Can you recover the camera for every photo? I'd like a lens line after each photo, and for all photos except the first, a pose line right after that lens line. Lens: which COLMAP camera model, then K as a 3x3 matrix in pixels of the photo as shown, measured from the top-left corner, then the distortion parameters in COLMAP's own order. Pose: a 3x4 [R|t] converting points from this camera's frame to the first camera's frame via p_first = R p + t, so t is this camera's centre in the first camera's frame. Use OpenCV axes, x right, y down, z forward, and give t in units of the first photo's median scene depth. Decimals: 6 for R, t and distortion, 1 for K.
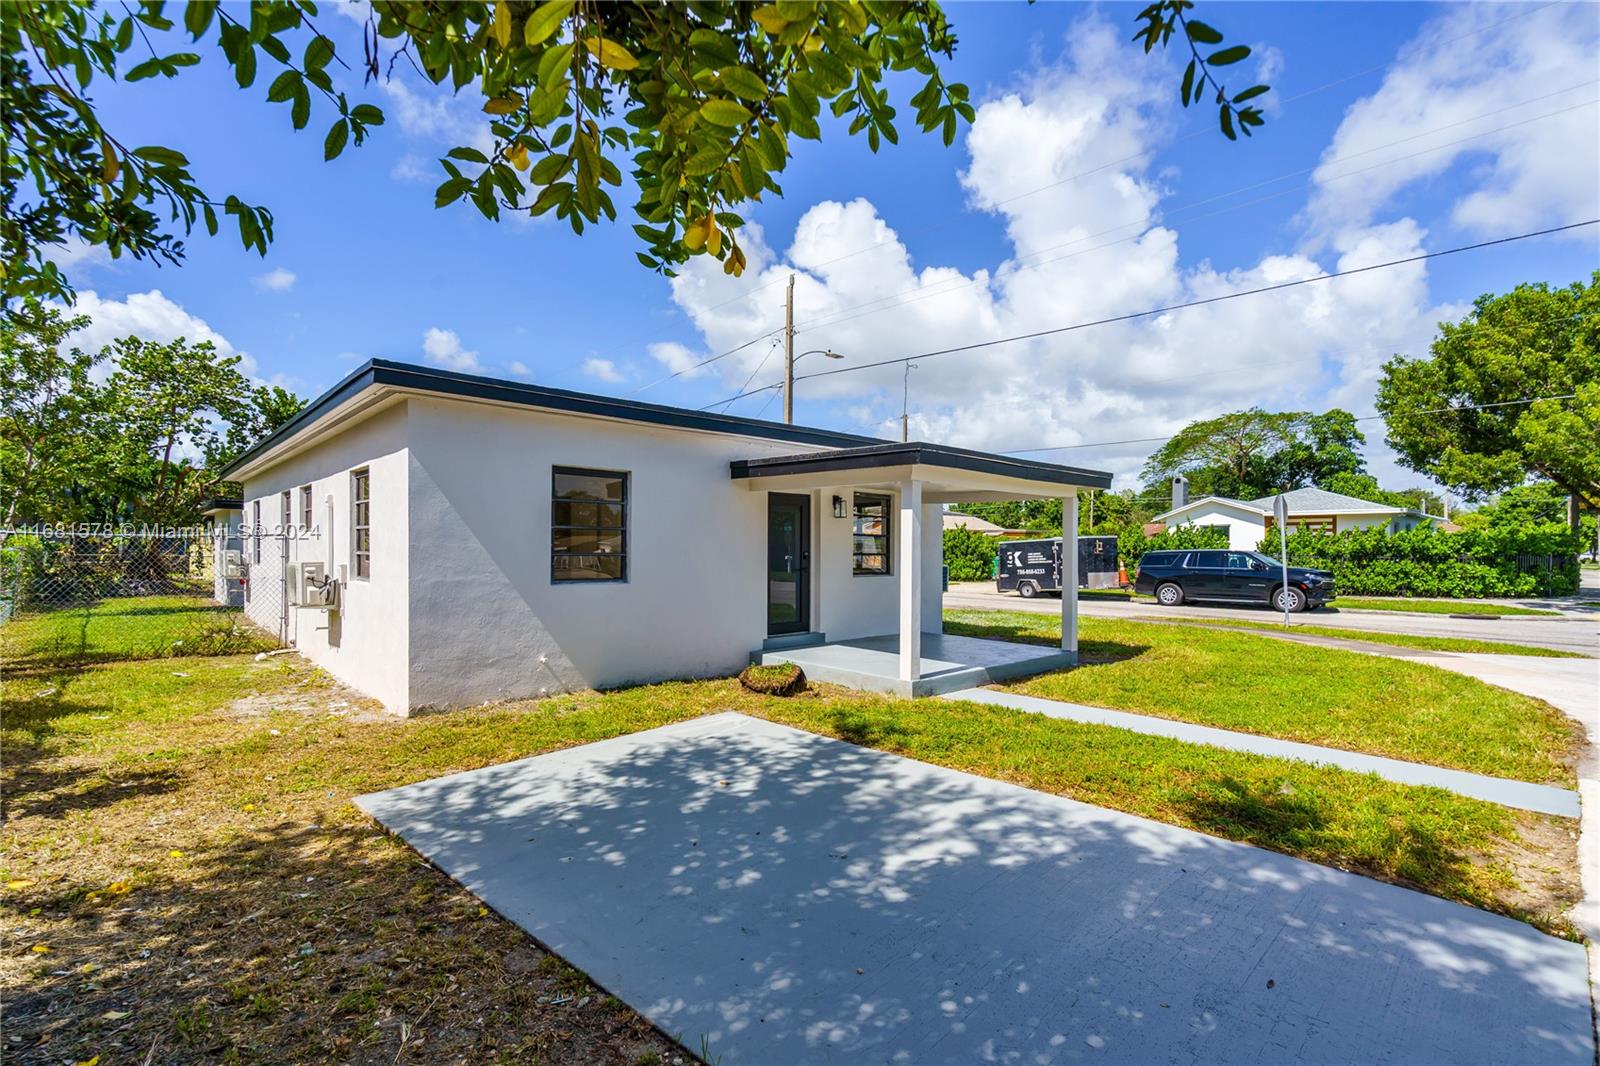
lens RADIAL K [[724.0, 0, 800.0], [0, 724.0, 533.0], [0, 0, 1]] dist [-0.005210, -0.000342]
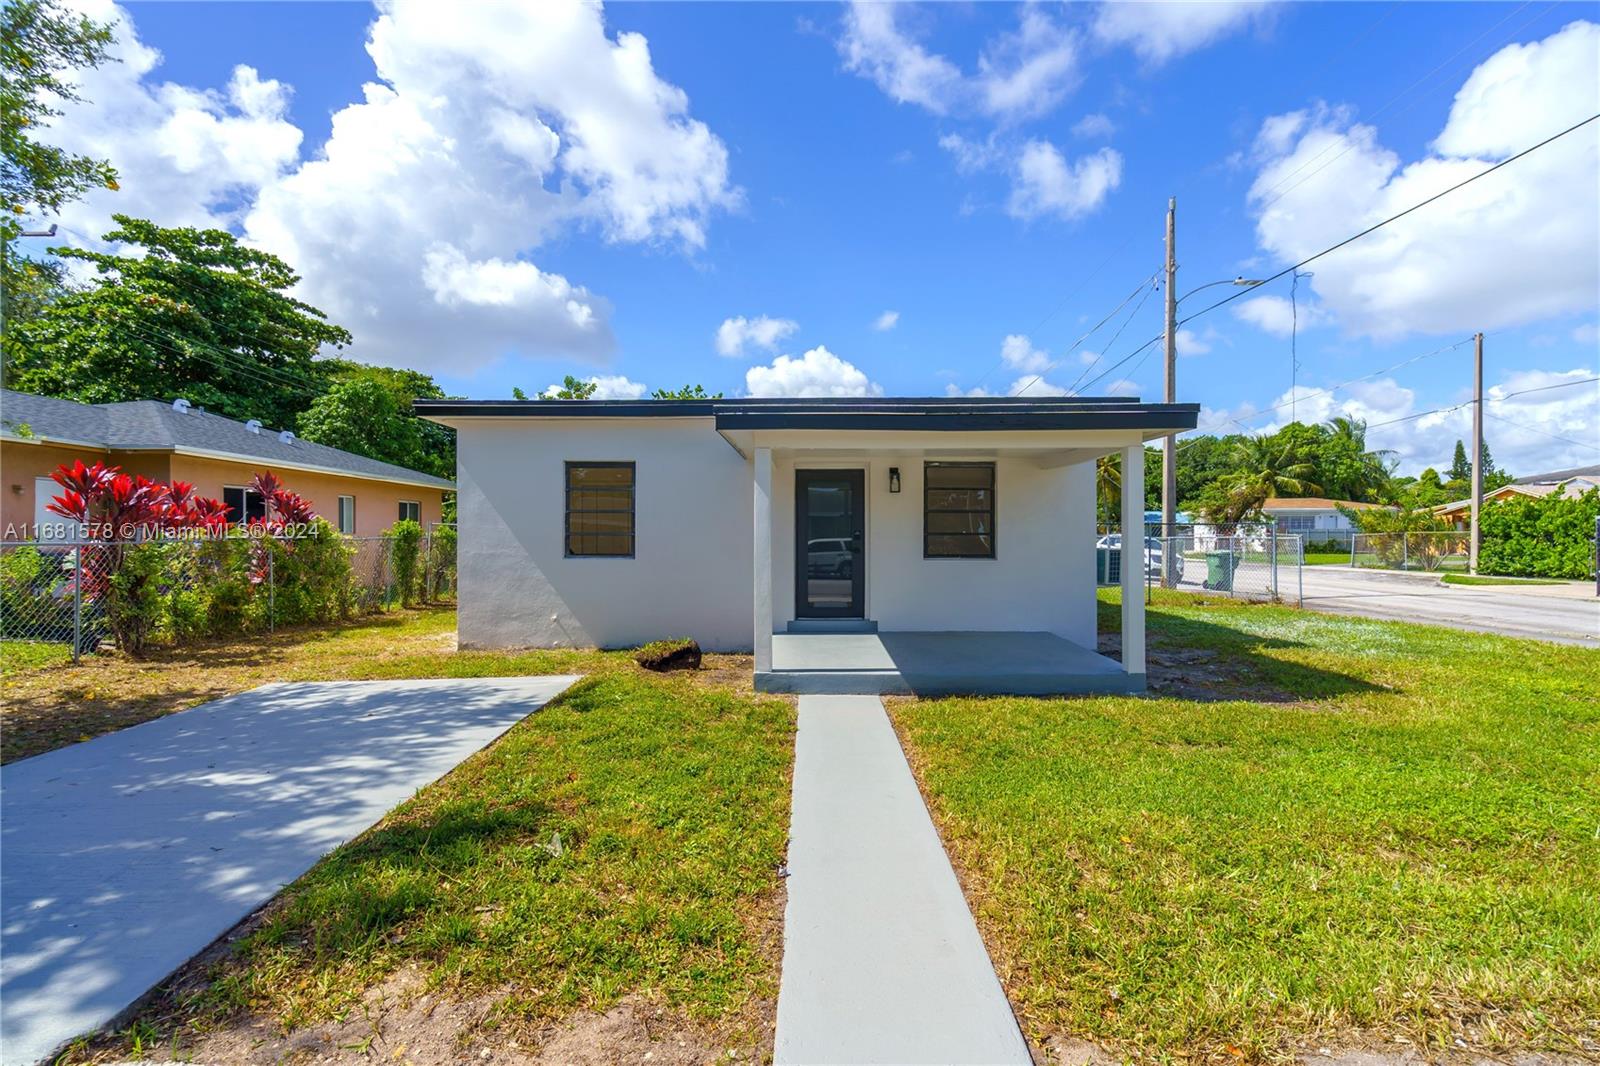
lens RADIAL K [[724.0, 0, 800.0], [0, 724.0, 533.0], [0, 0, 1]] dist [-0.005210, -0.000342]
pose [[0.733270, -0.011231, -0.679845, 0.826454], [0.019790, 0.999792, 0.004829, 0.032105], [0.679650, -0.016995, 0.733340, 0.394515]]
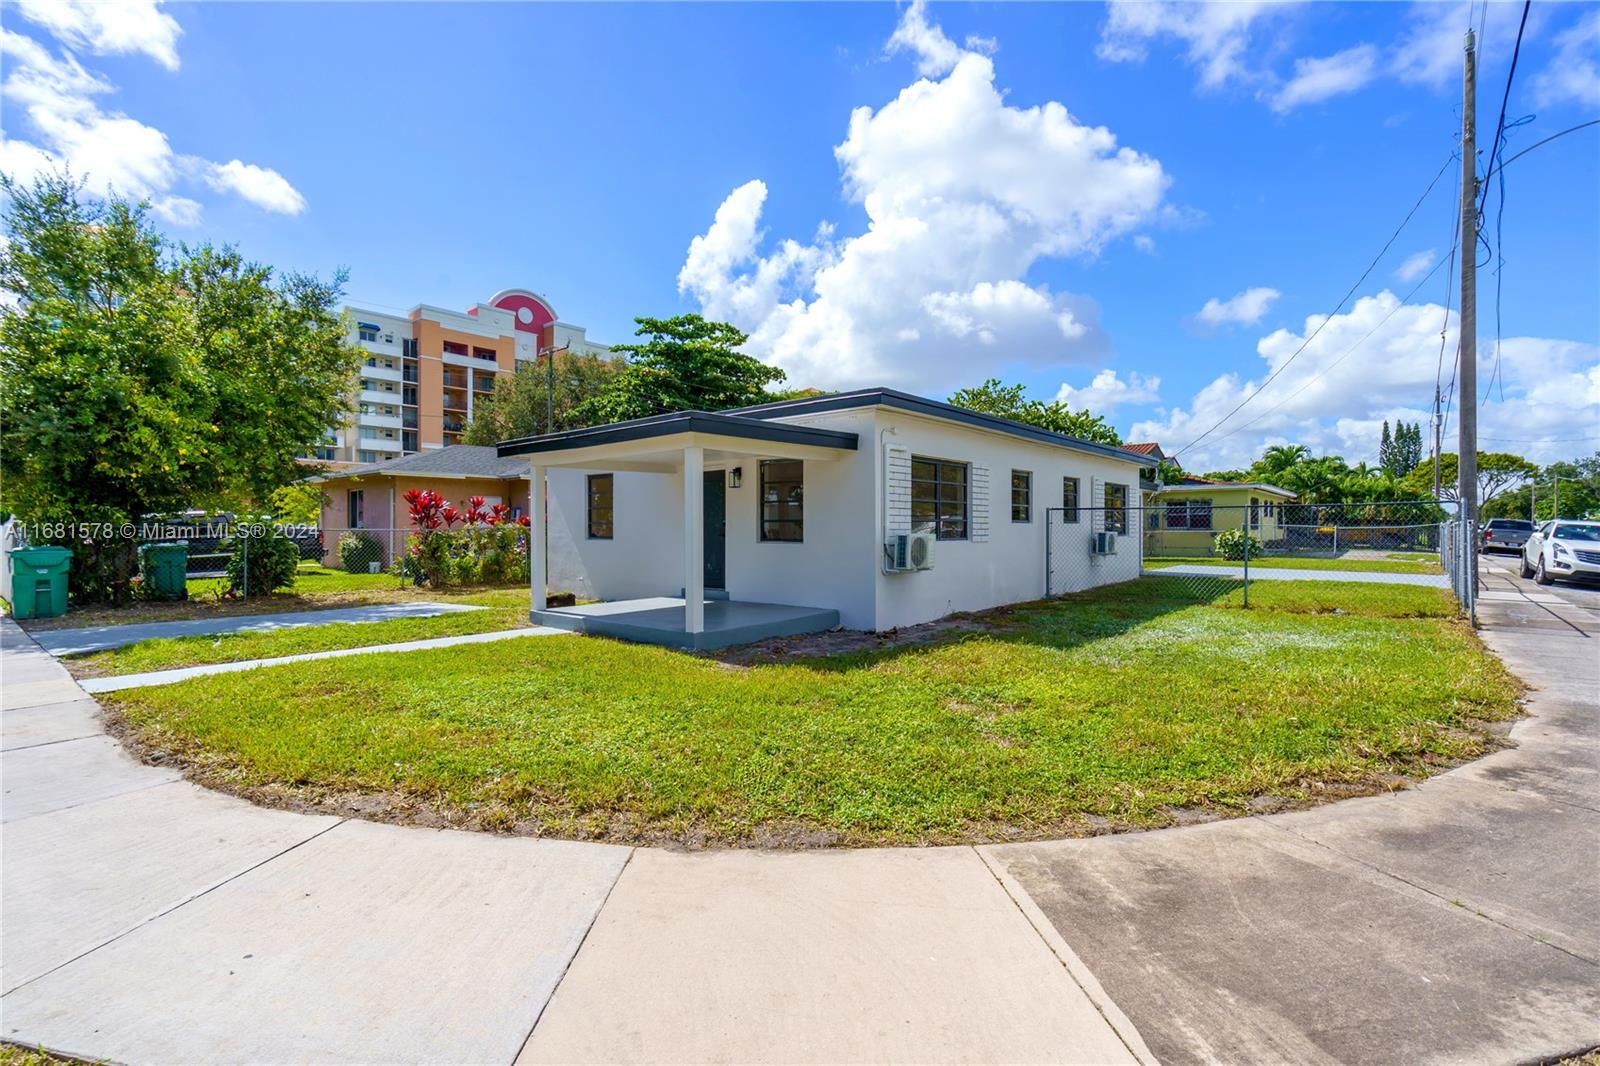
lens RADIAL K [[724.0, 0, 800.0], [0, 724.0, 533.0], [0, 0, 1]] dist [-0.005210, -0.000342]
pose [[0.127032, -0.005243, -0.991885, 1.641142], [0.023405, 0.999723, -0.002287, 0.074897], [0.991622, -0.022925, 0.127120, 1.388786]]
